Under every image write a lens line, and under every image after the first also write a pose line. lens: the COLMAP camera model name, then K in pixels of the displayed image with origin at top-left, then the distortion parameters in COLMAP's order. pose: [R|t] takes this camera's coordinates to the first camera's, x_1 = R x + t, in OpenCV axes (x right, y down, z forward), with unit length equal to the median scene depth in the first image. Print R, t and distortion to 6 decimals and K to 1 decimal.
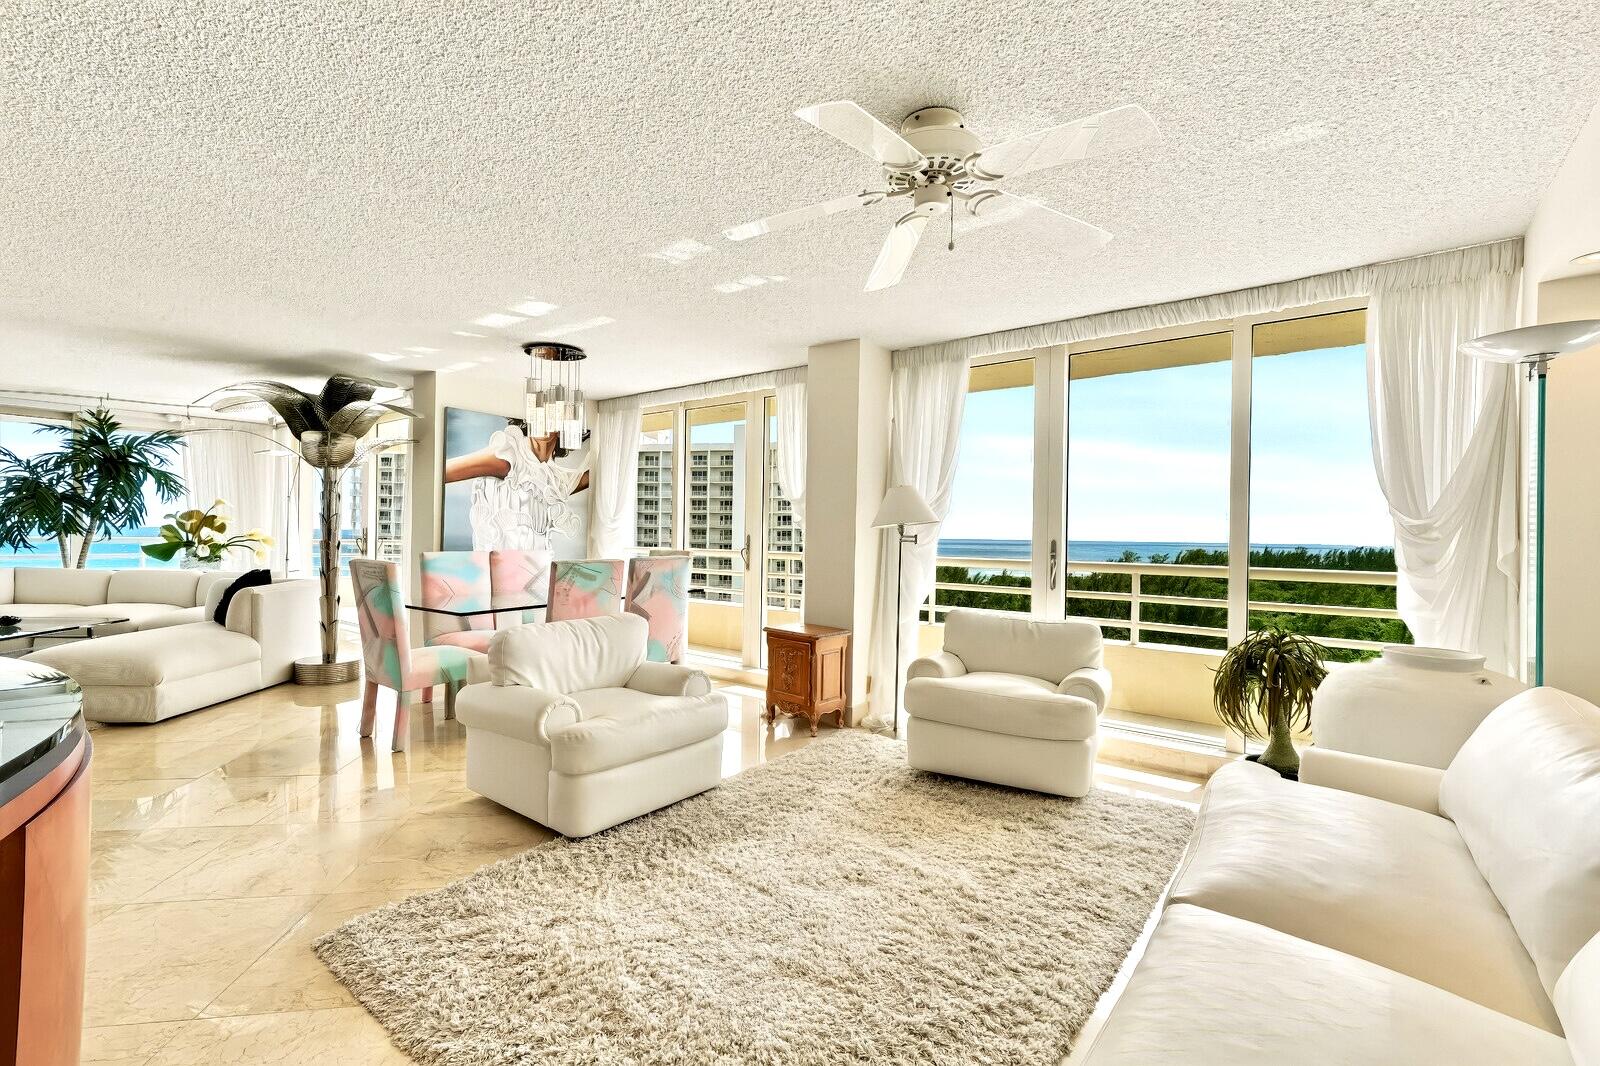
lens RADIAL K [[711.9, 0, 802.9], [0, 711.9, 533.7], [0, 0, 1]] dist [0.011208, 0.001137]
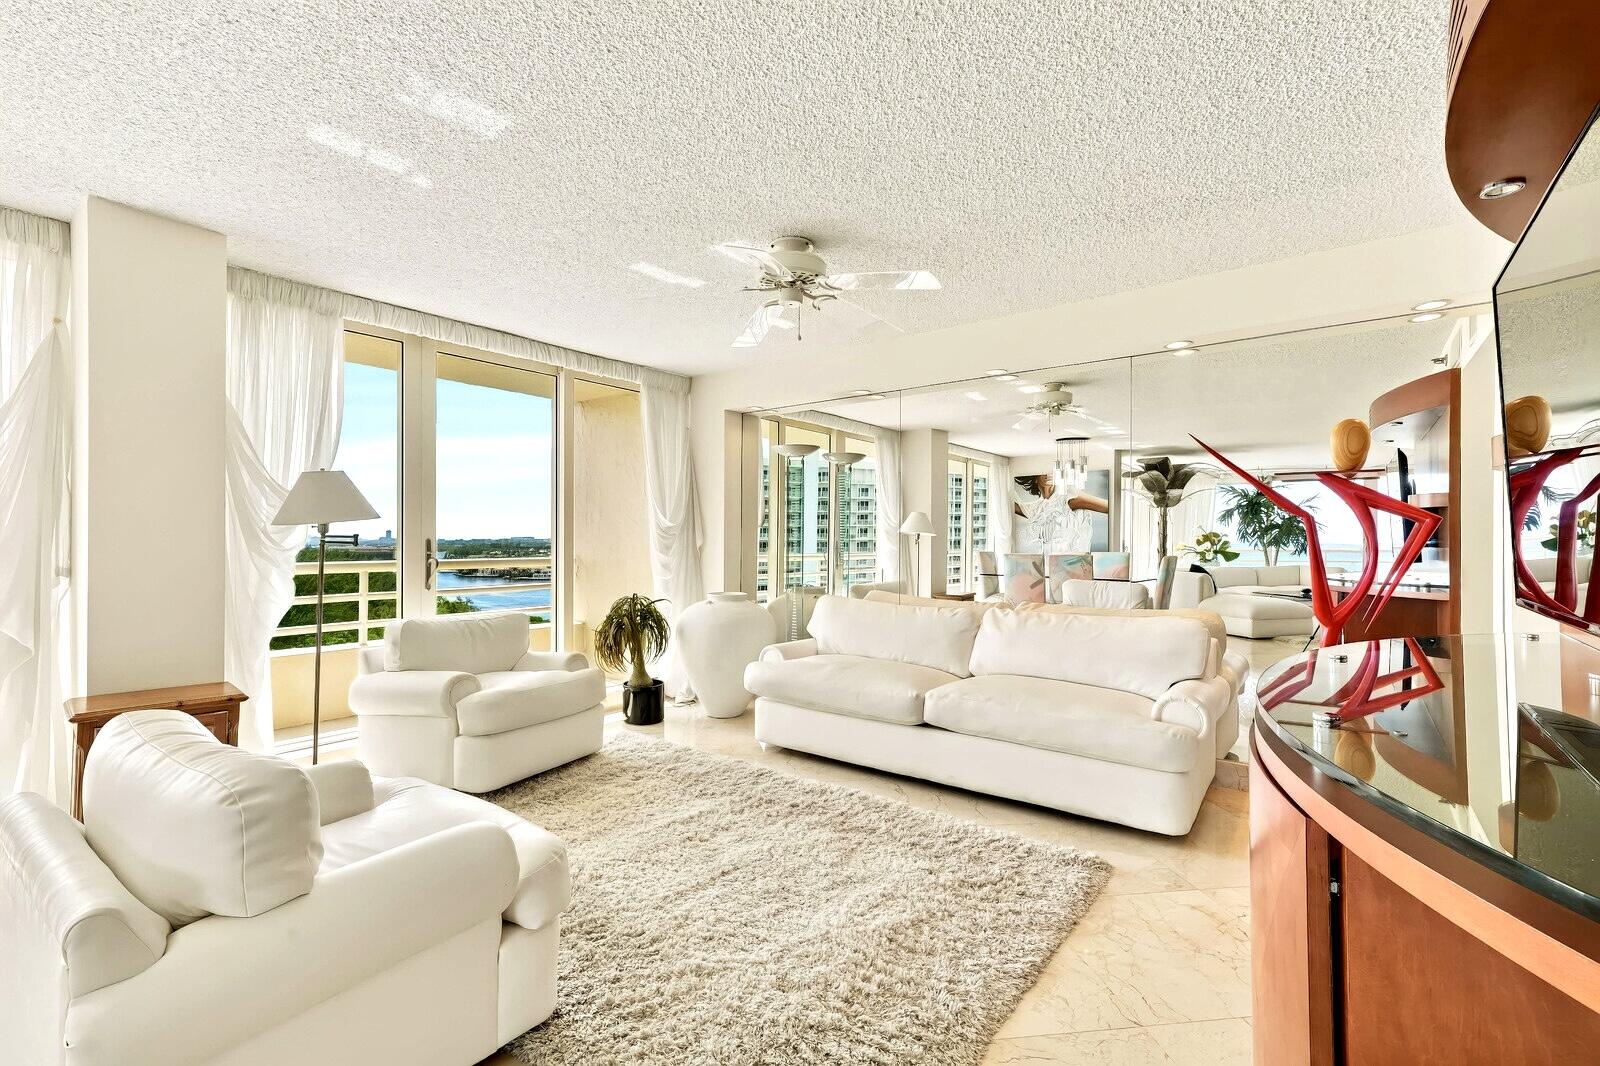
lens RADIAL K [[711.9, 0, 800.8], [0, 711.9, 530.0], [0, 0, 1]] dist [0.011208, 0.001137]
pose [[-0.022257, -0.006238, 0.999733, -0.736979], [0.000426, 0.999980, 0.006249, -0.008625], [-0.999752, 0.000565, -0.022254, 0.607506]]
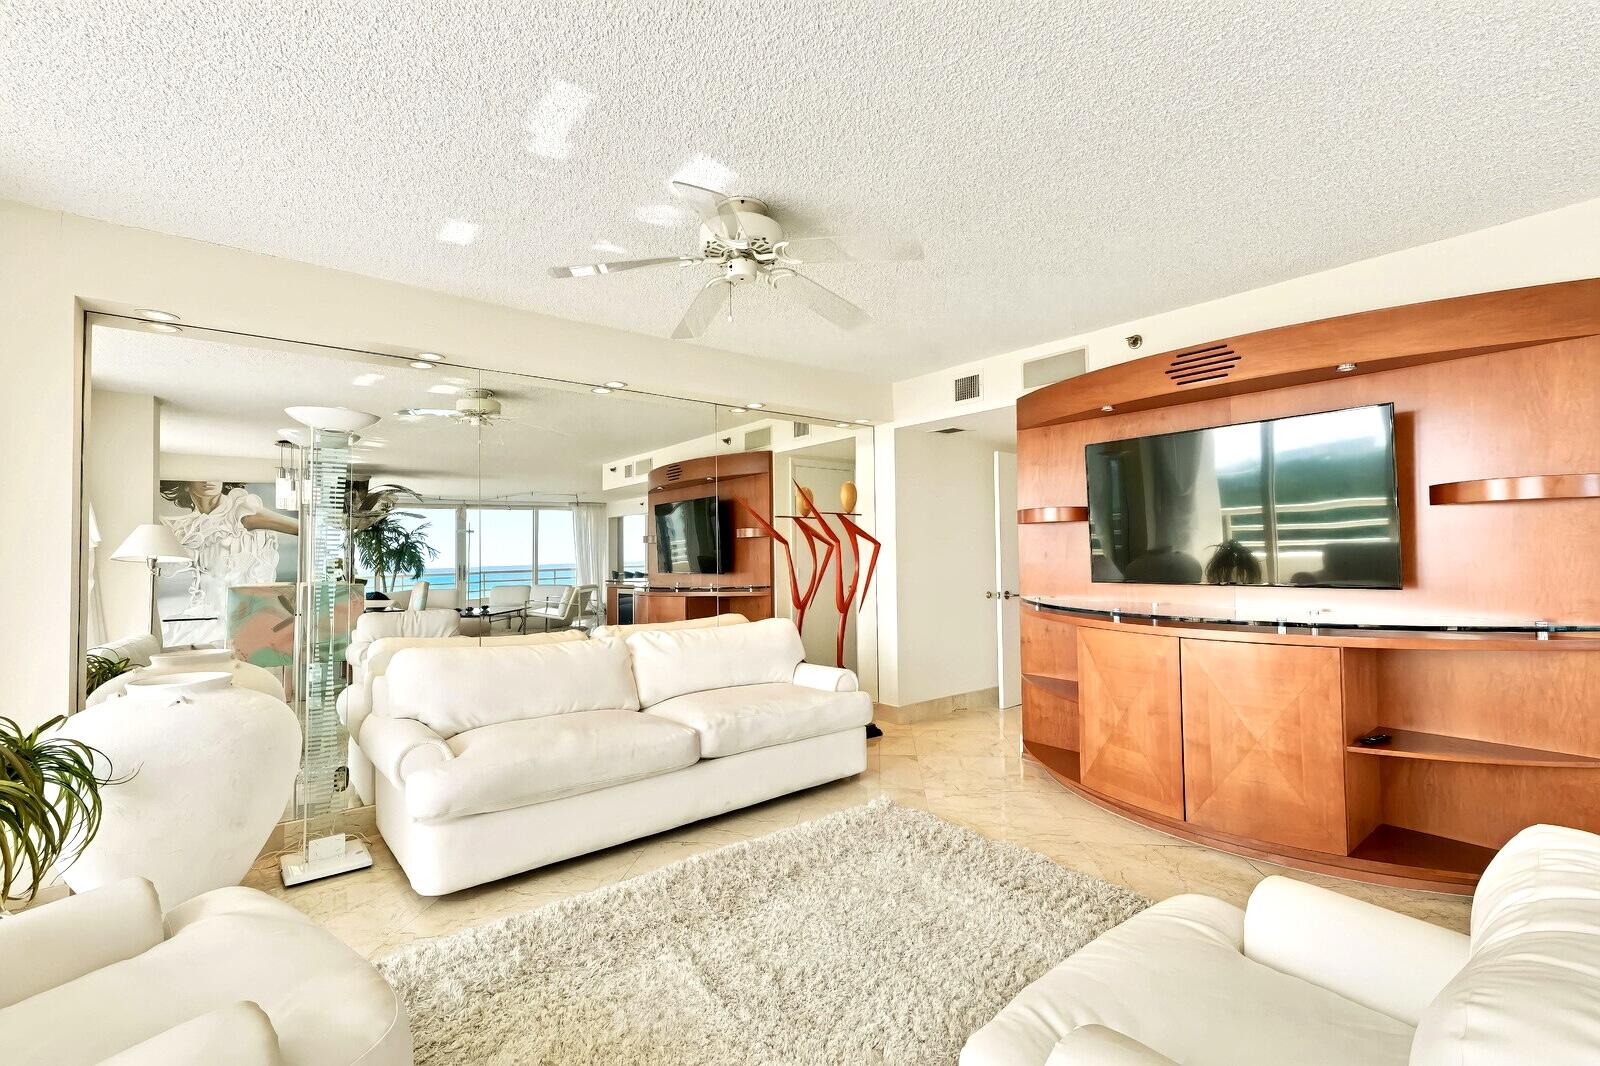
lens RADIAL K [[711.9, 0, 808.1], [0, 711.9, 537.5], [0, 0, 1]] dist [0.011208, 0.001137]
pose [[-0.978820, 0.004705, 0.204669, -0.094056], [0.000554, 0.999793, -0.020336, -0.000140], [-0.204722, -0.019792, -0.978620, 1.270386]]
